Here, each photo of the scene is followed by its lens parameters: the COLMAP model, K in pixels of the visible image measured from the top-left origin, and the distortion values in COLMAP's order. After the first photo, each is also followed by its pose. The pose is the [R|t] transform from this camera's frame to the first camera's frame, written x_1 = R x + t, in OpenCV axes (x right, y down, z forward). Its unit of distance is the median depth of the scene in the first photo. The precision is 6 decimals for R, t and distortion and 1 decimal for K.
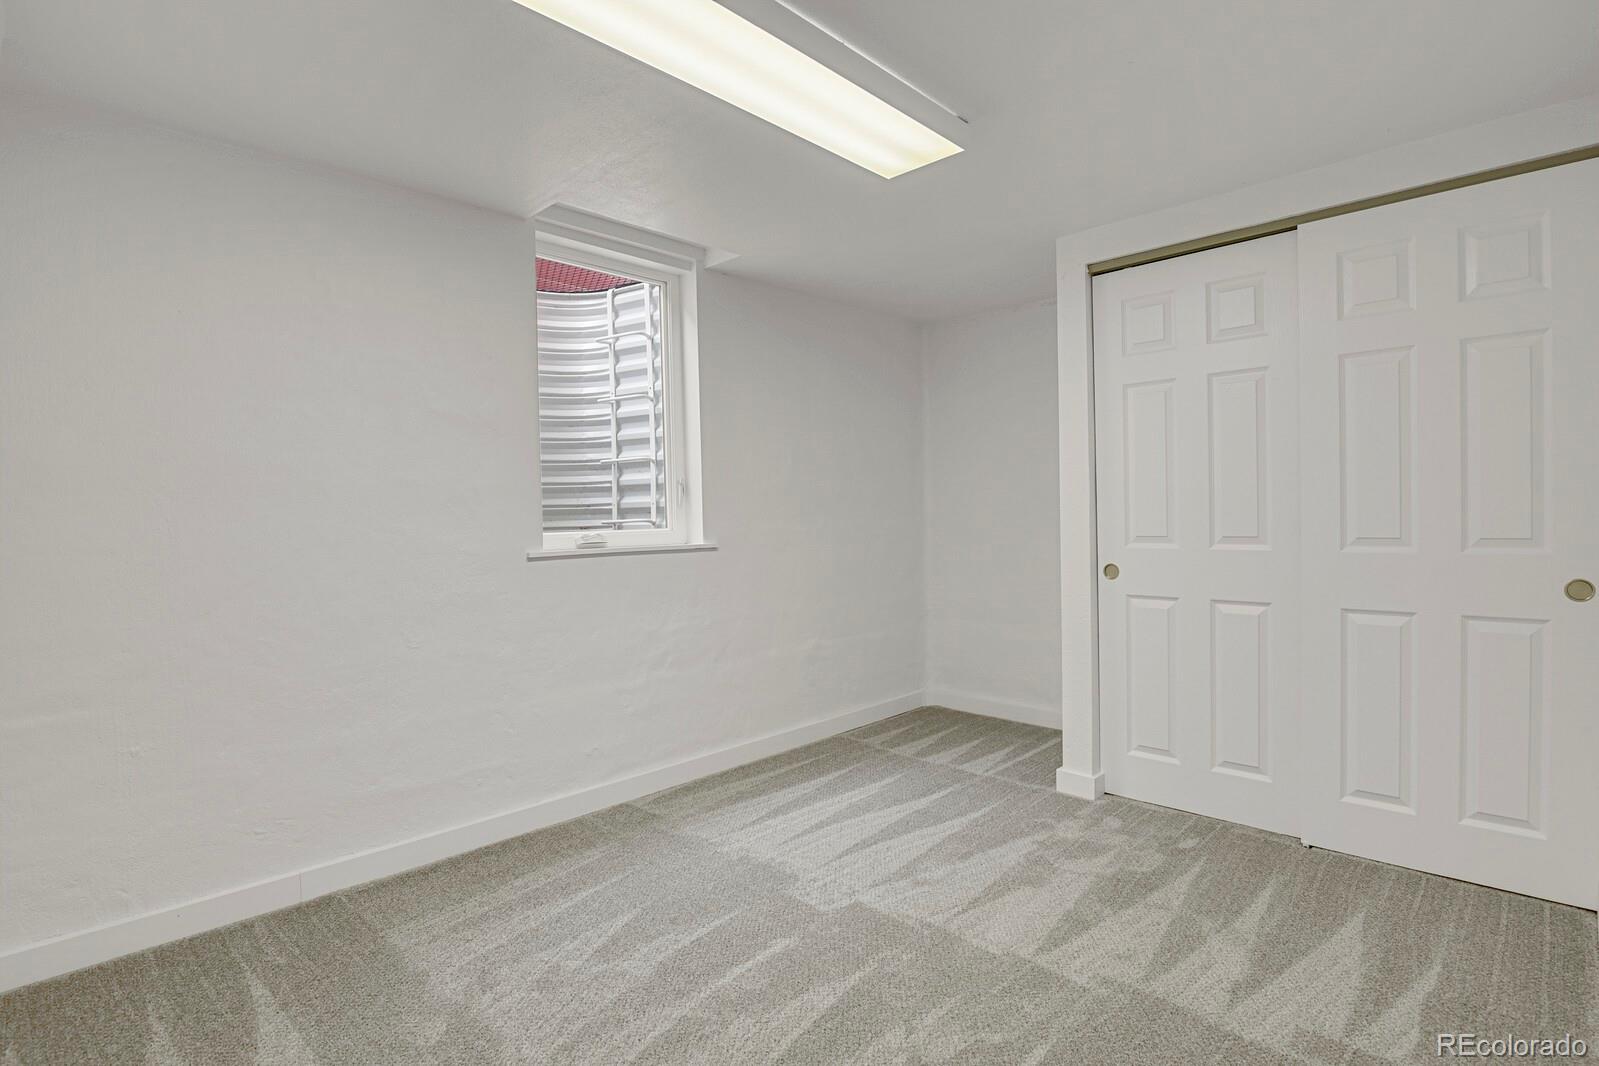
lens RADIAL K [[798.4, 0, 799.5], [0, 798.4, 533.0], [0, 0, 1]] dist [-0.000546, 0.022365]
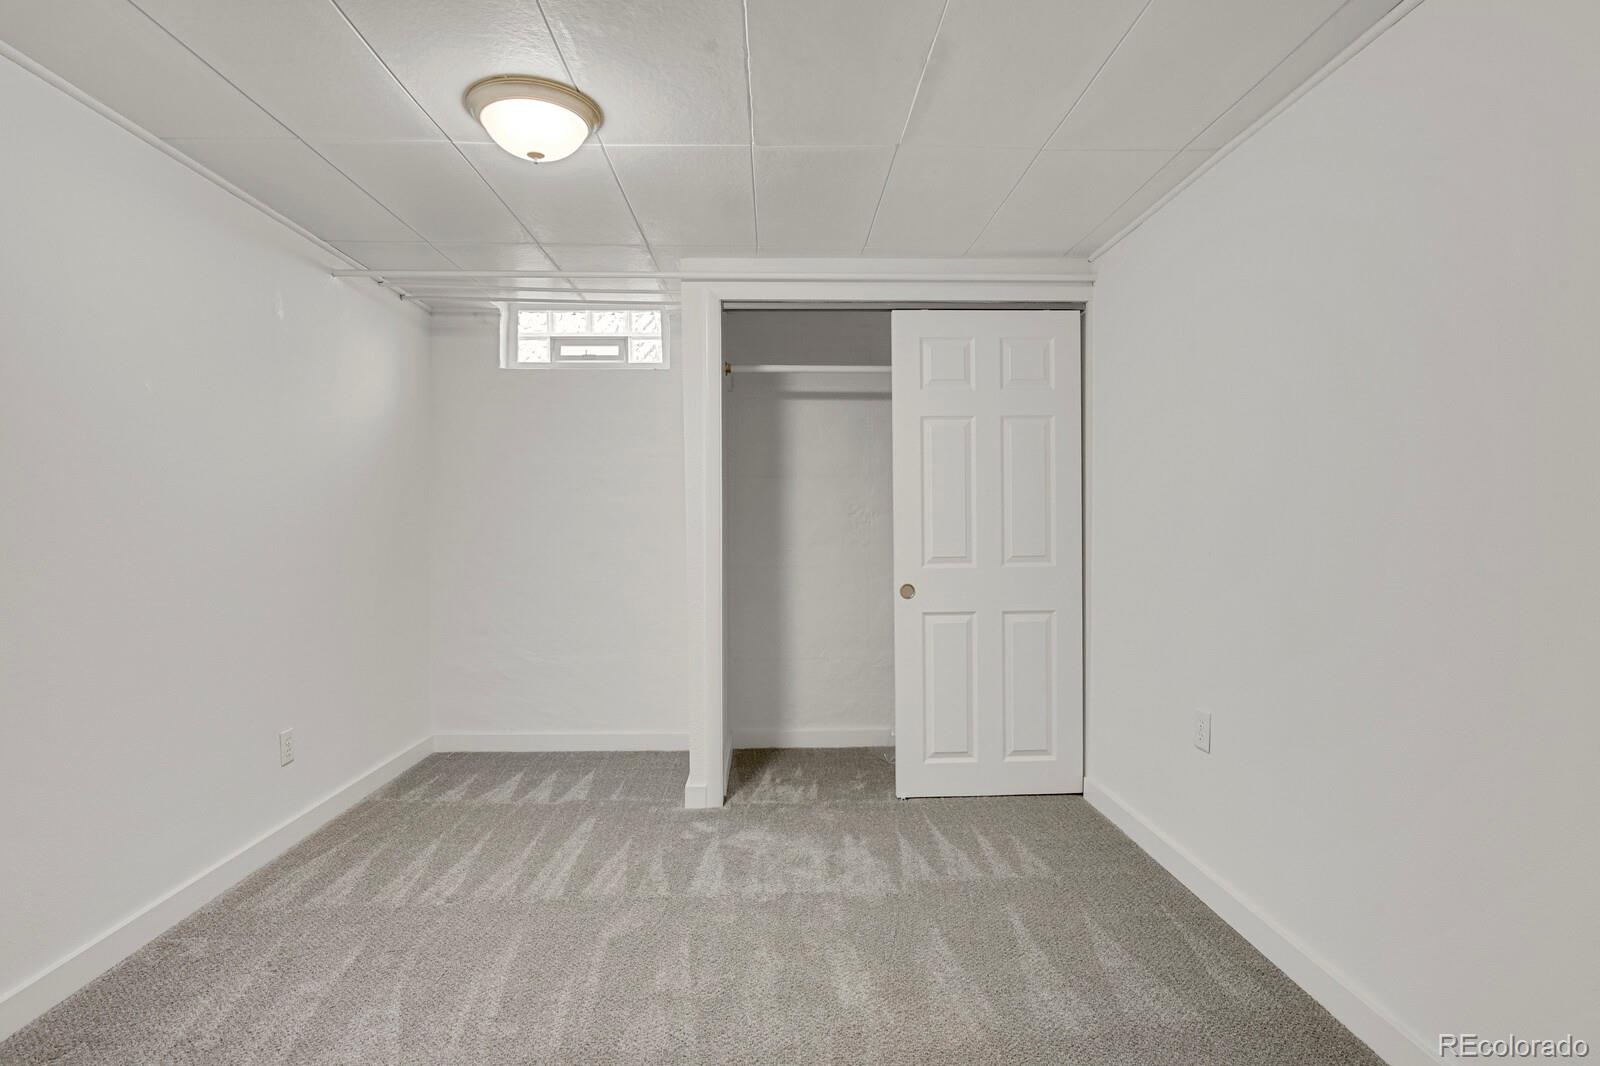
lens RADIAL K [[752.2, 0, 800.1], [0, 752.2, 529.2], [0, 0, 1]] dist [-0.018579, -0.000390]
pose [[0.710933, 0.020602, 0.702958, -0.335132], [0.005414, 0.999381, -0.034765, 0.002815], [-0.703239, 0.028521, 0.710382, 0.309803]]
